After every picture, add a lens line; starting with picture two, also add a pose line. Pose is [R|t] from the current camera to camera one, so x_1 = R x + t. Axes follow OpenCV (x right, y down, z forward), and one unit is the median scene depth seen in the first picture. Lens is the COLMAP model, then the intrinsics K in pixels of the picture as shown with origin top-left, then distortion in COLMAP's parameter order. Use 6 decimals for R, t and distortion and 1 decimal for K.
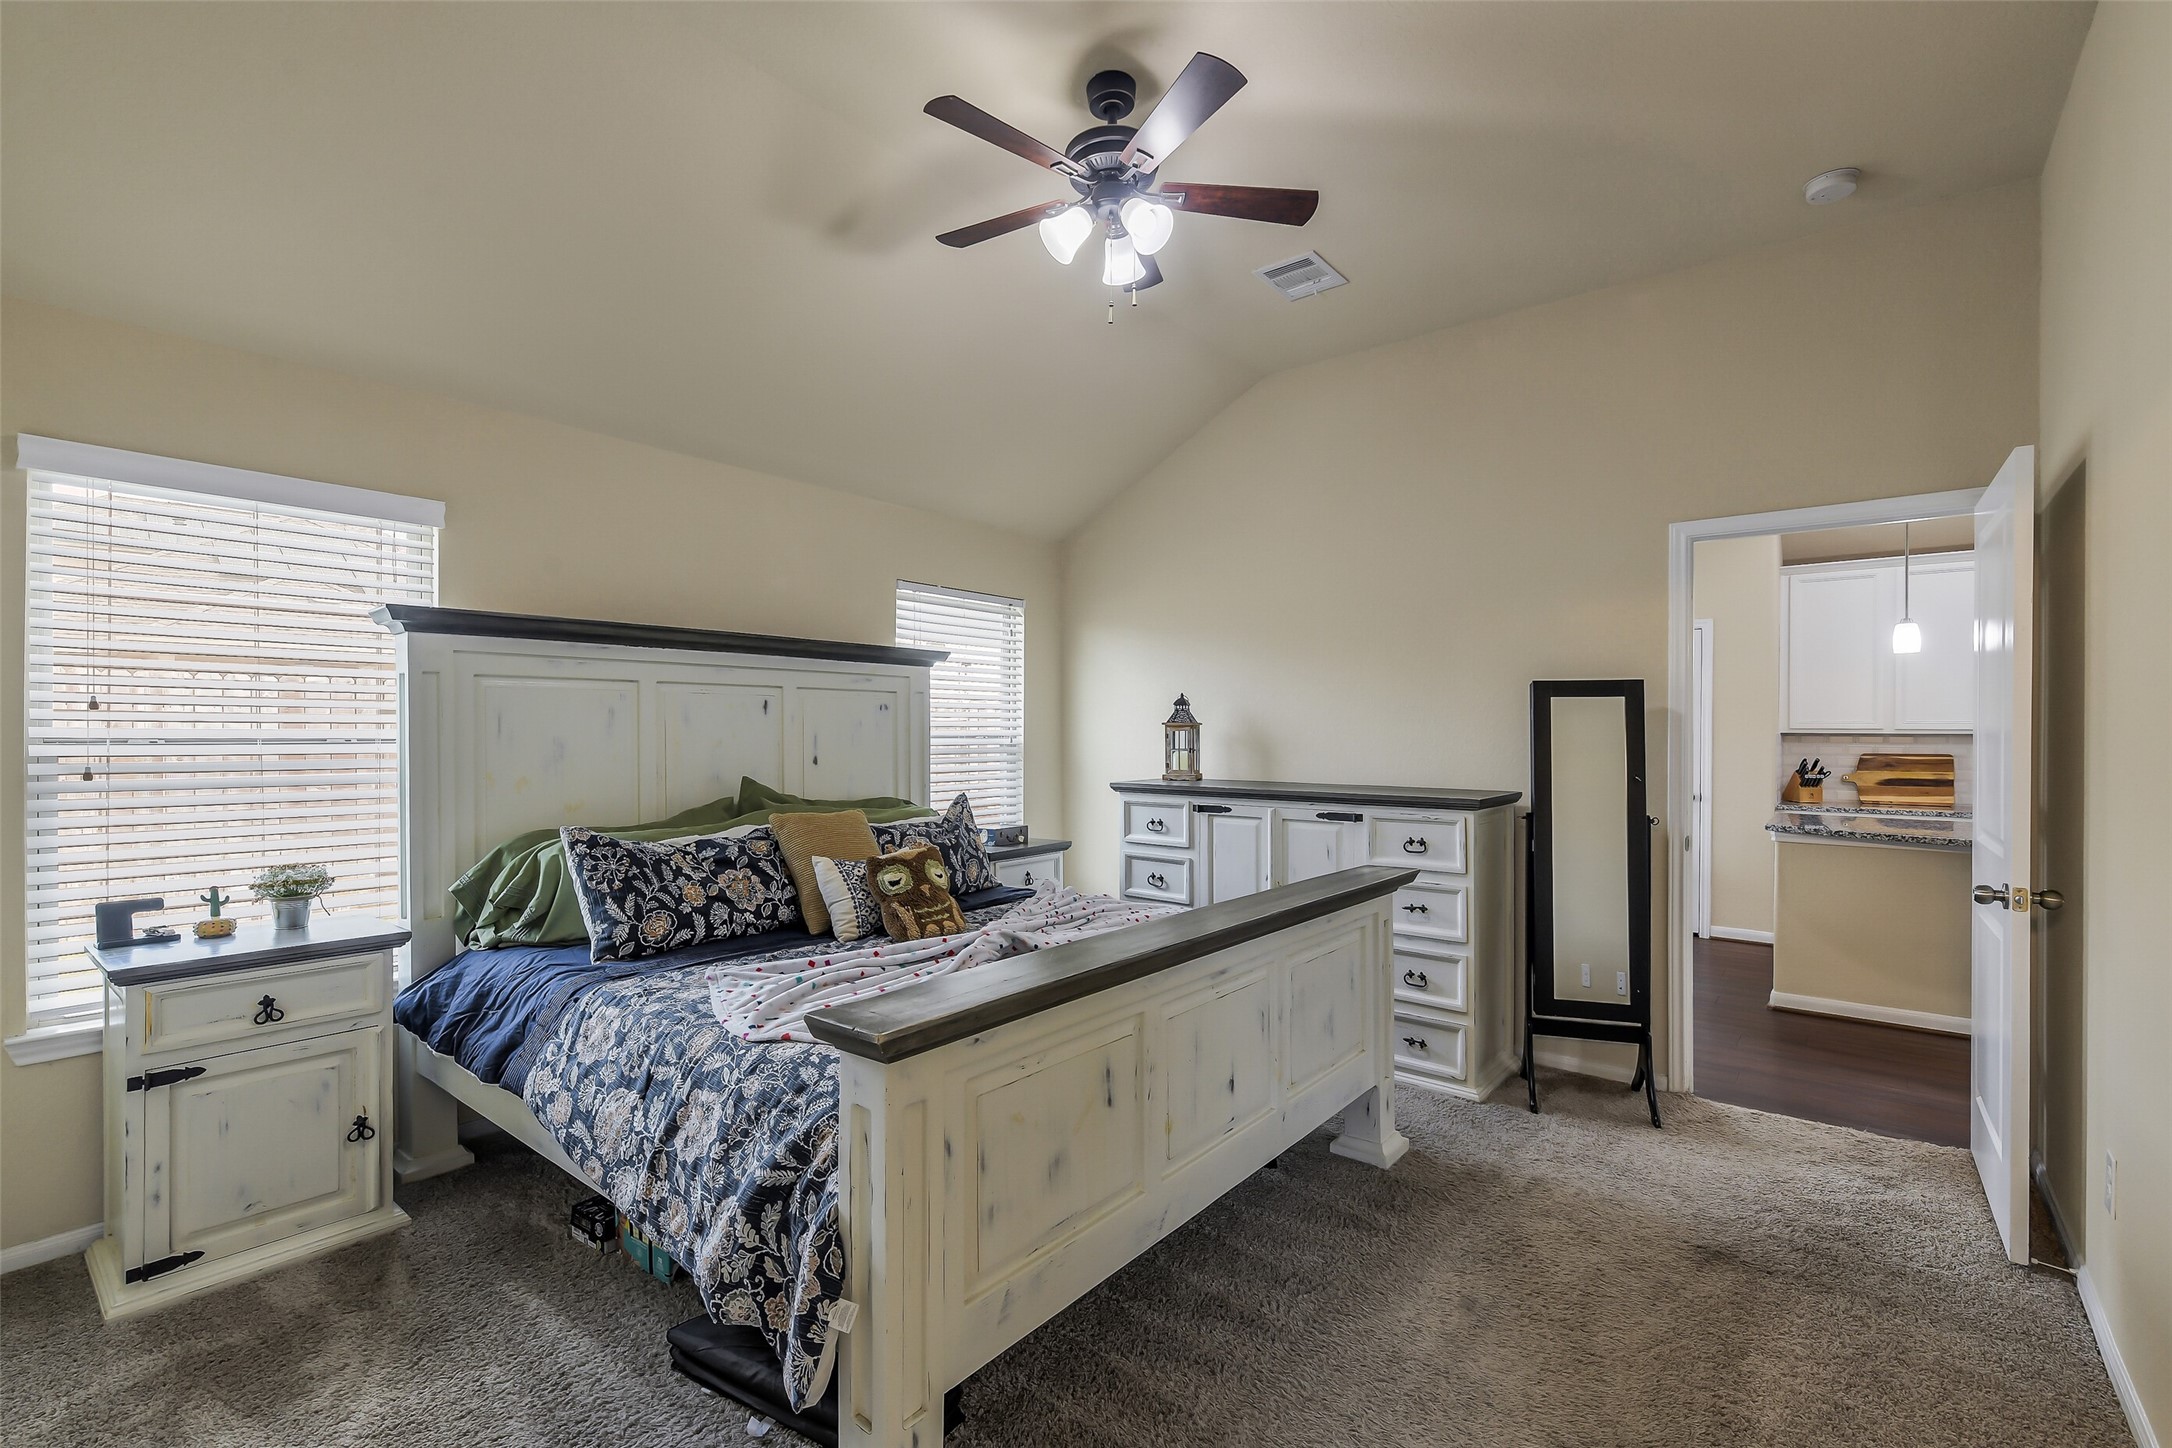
lens RADIAL K [[947.0, 0, 1096.4], [0, 947.0, 726.3], [0, 0, 1]] dist [0.004480, -0.002372]
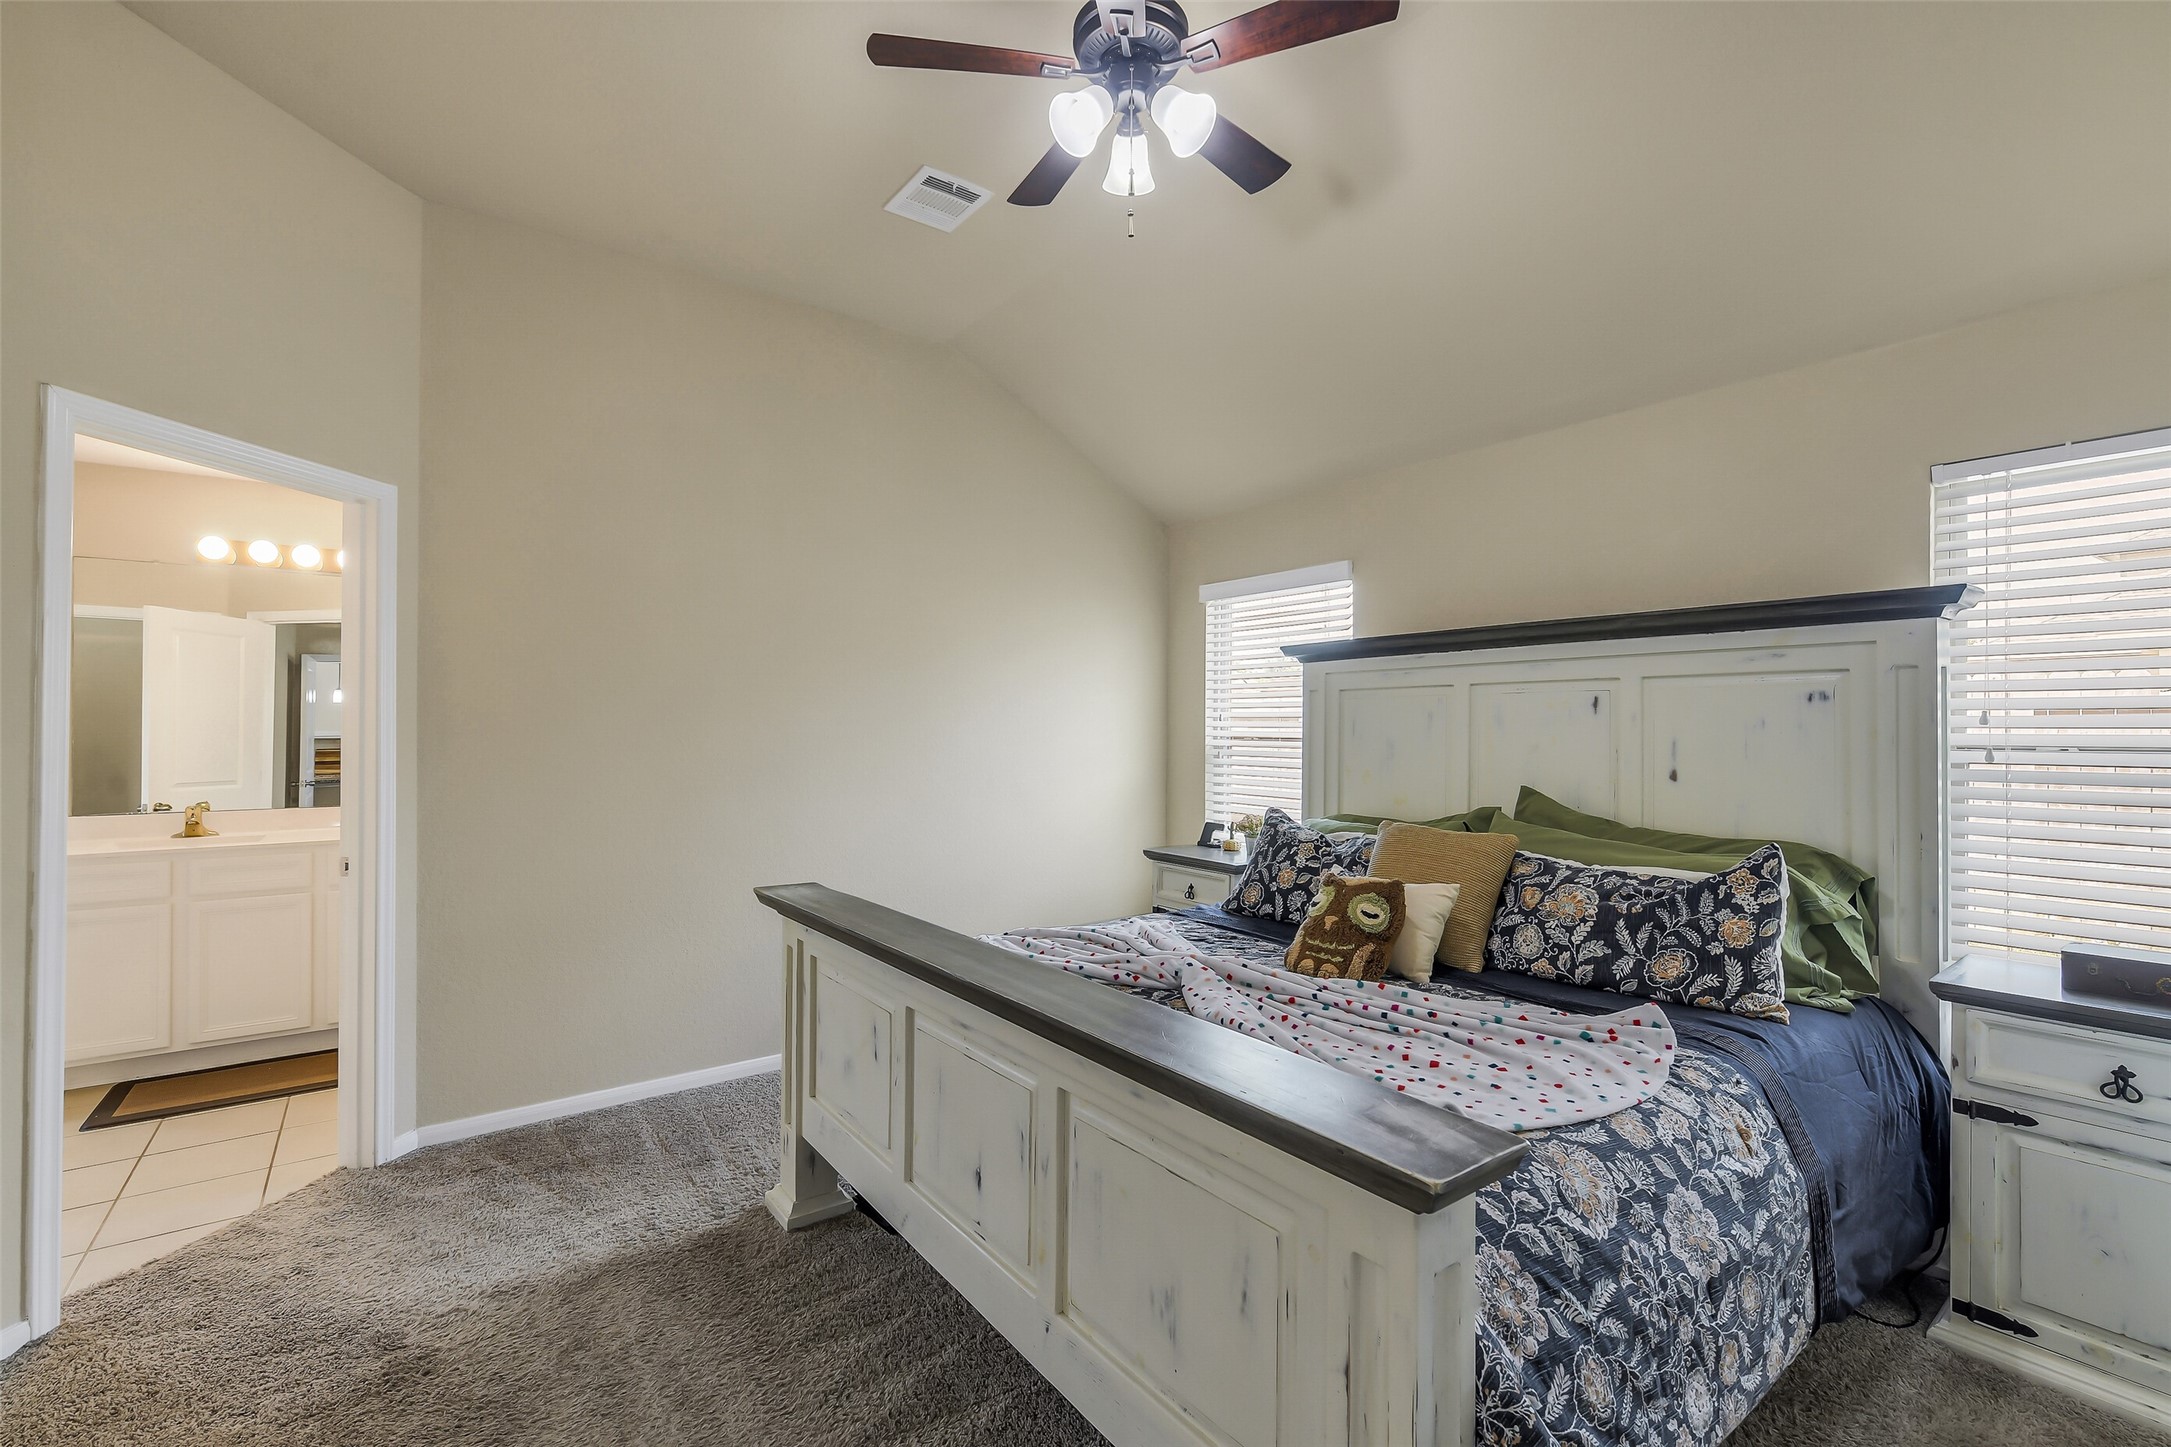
lens RADIAL K [[946.5, 0, 1084.8], [0, 946.5, 719.9], [0, 0, 1]] dist [0.004480, -0.002372]
pose [[-0.250406, -0.013048, -0.968053, 0.462447], [-0.002343, 0.999914, -0.012872, 0.003131], [0.968138, -0.000955, -0.250415, 0.668554]]
